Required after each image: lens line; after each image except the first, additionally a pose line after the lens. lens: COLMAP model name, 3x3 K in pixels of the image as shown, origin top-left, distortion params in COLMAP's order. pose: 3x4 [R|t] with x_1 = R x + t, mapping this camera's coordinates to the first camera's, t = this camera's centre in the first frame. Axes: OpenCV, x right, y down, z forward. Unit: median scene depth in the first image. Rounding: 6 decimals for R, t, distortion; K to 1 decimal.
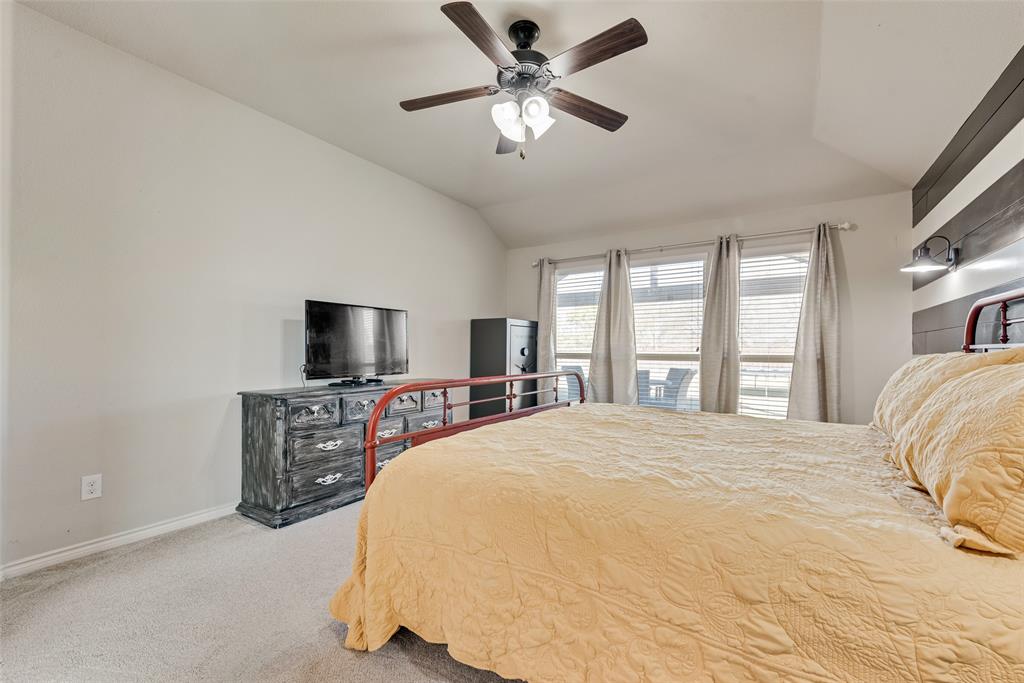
lens RADIAL K [[403.3, 0, 501.3], [0, 403.3, 346.2], [0, 0, 1]] dist [0.015575, -0.004036]
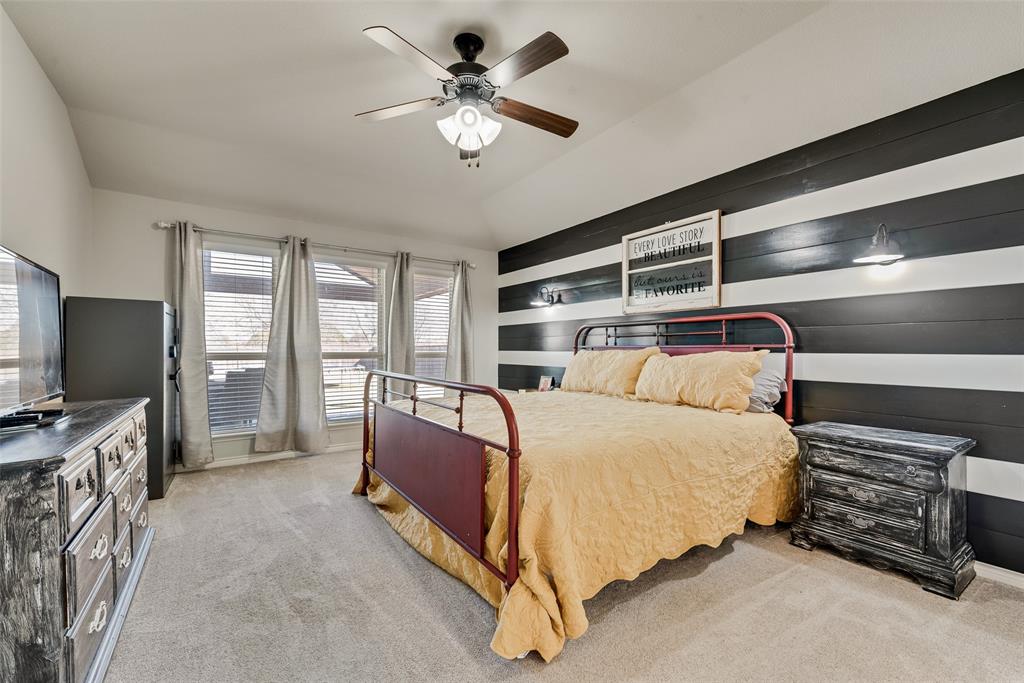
lens RADIAL K [[403.3, 0, 504.6], [0, 403.3, 348.1], [0, 0, 1]] dist [0.015575, -0.004036]
pose [[0.425506, -0.003473, 0.904949, -0.327165], [-0.003705, 0.999978, 0.005580, 0.001588], [-0.904948, -0.005728, 0.425484, 0.182954]]
